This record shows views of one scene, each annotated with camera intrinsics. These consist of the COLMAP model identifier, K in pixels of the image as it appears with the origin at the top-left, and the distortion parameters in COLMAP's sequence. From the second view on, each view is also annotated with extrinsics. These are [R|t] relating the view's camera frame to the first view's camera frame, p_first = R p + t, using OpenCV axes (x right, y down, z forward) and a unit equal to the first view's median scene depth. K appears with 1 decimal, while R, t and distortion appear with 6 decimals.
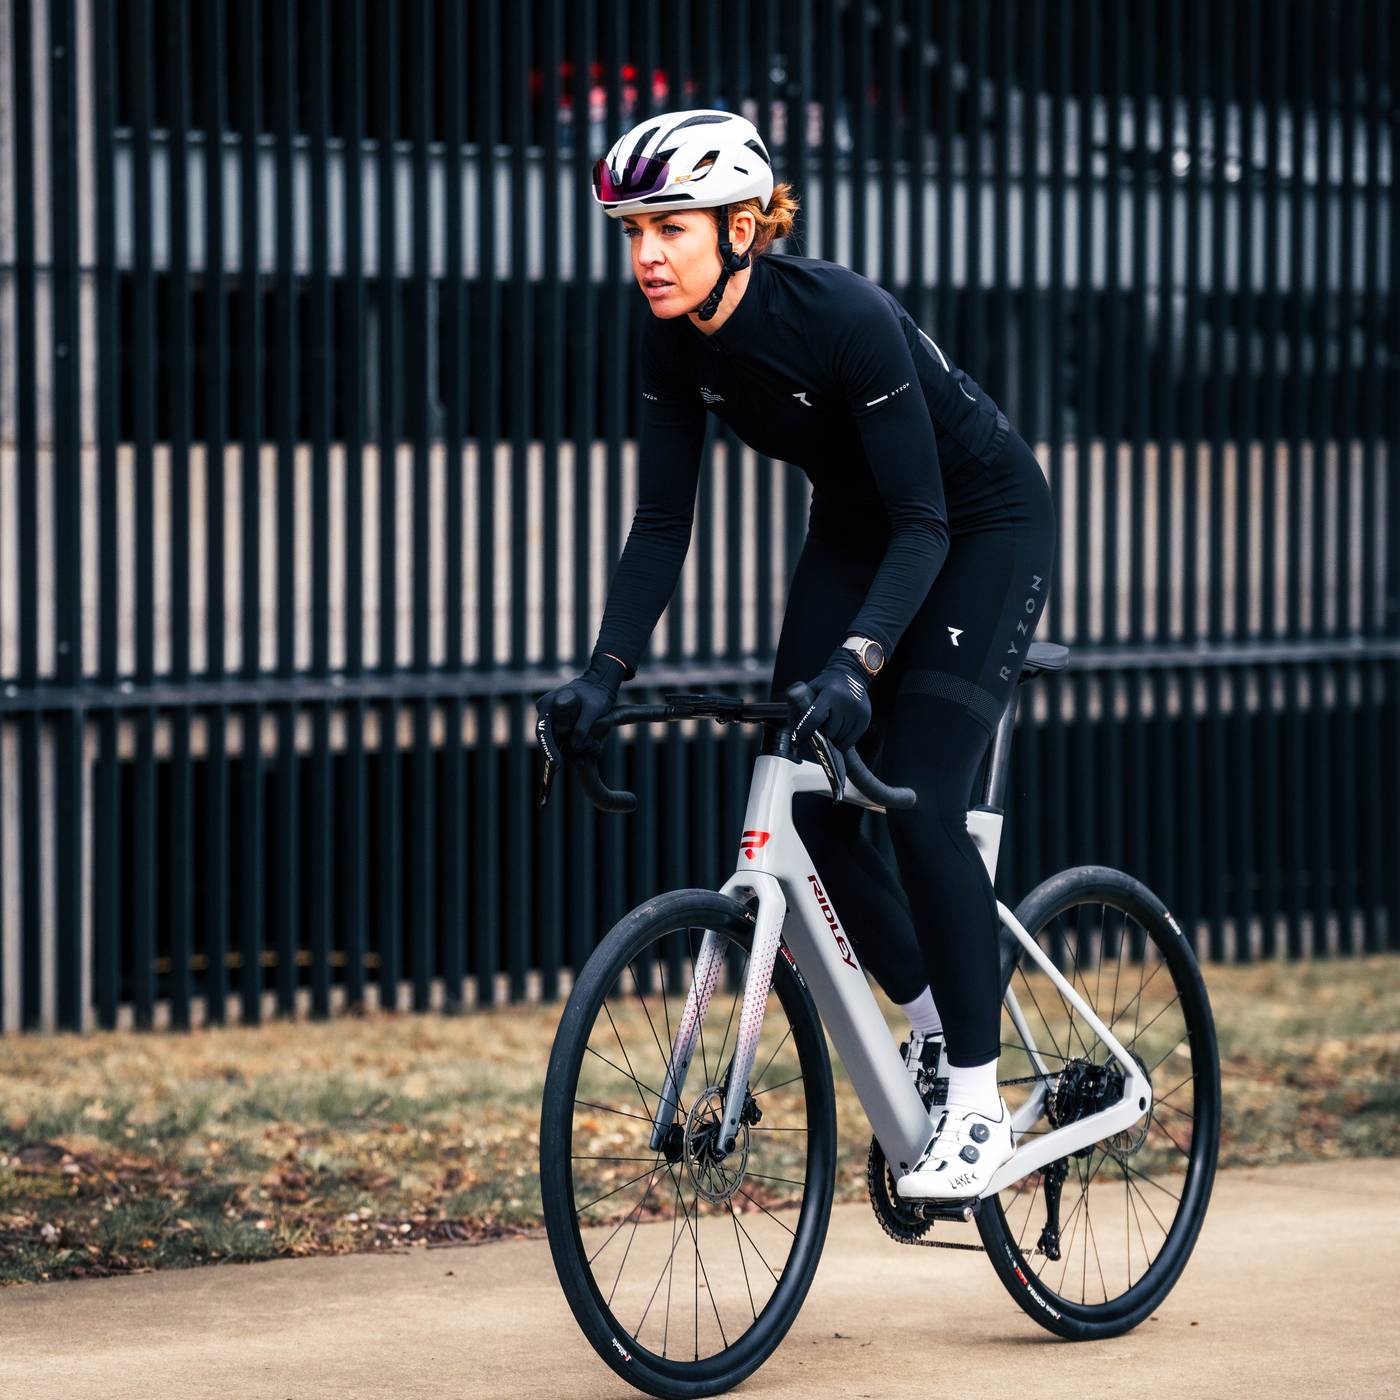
lens RADIAL K [[7754.7, 0, 699.9], [0, 7754.7, 700.2], [0, 0, 1]] dist [0.288894, 0.000000]
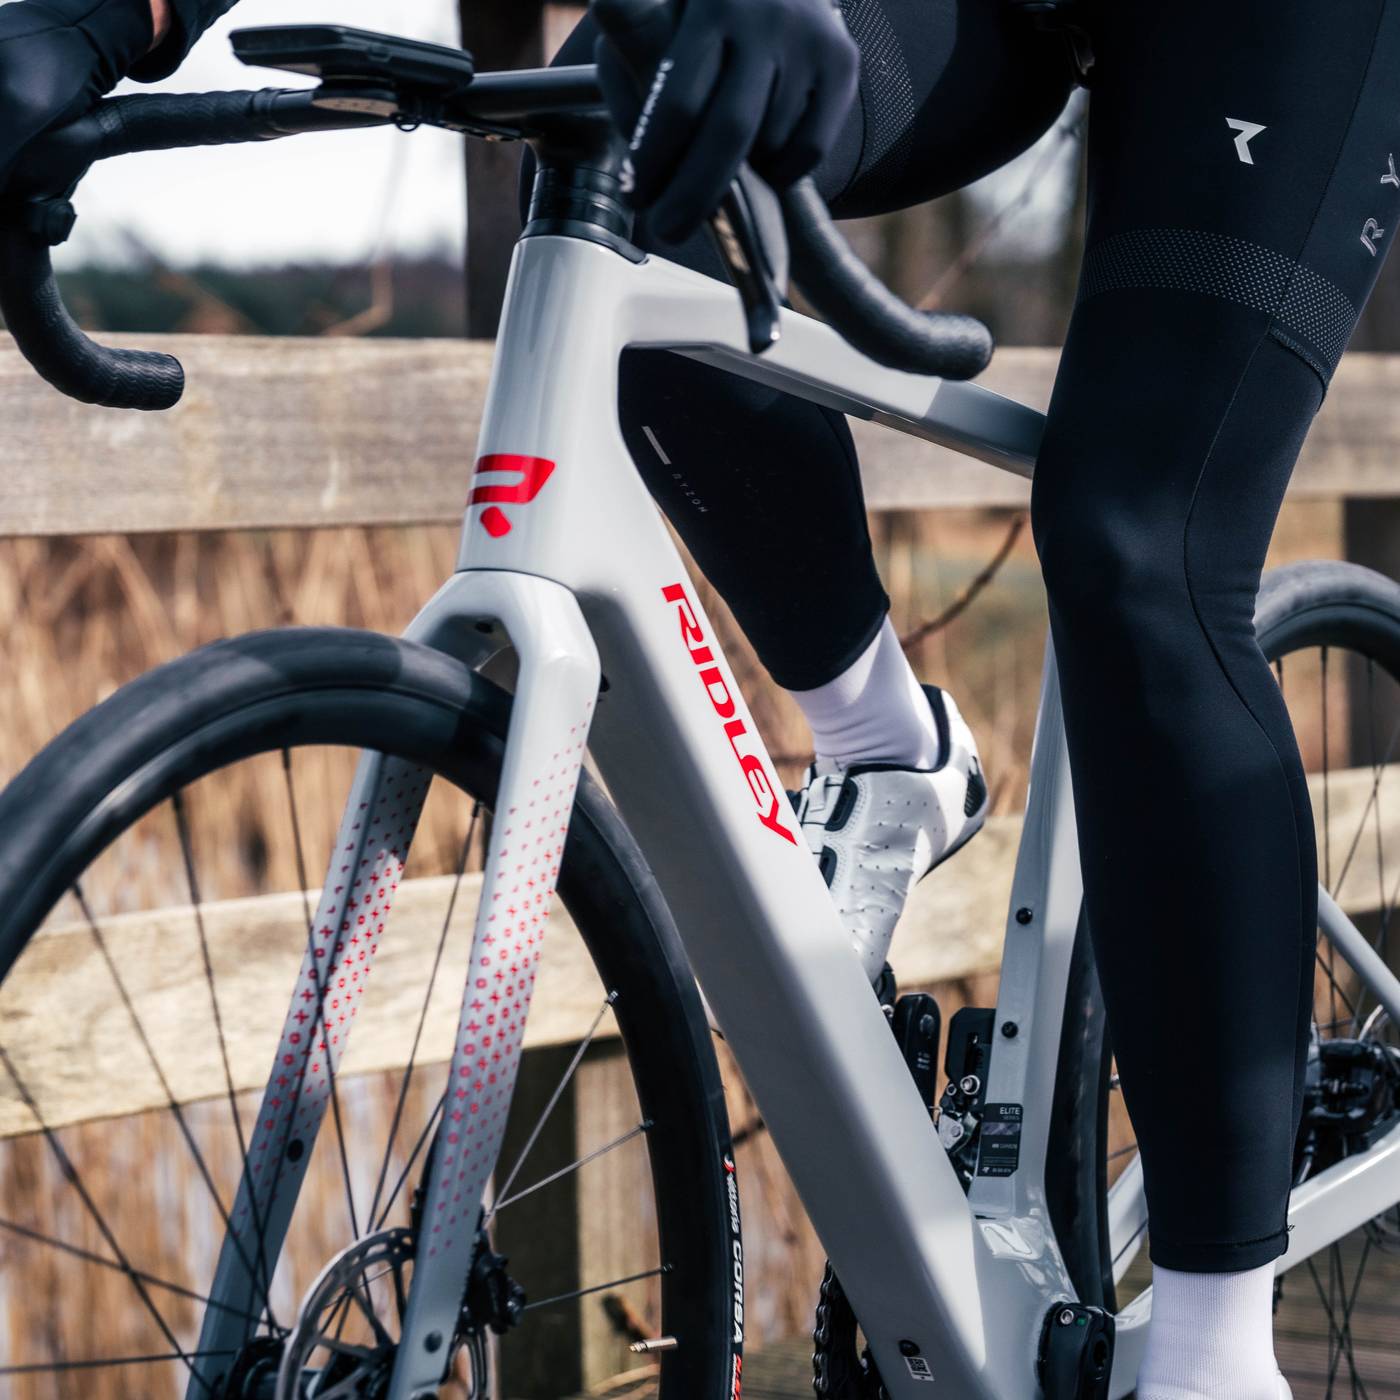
lens RADIAL K [[4175.4, 0, 699.5], [0, 4175.4, 699.6], [0, 0, 1]] dist [-0.046923, 0.000000]
pose [[0.999442, 0.003951, 0.033173, 0.009265], [-0.005806, 0.998414, 0.055996, 0.017112], [-0.032899, -0.056157, 0.997880, 0.808051]]
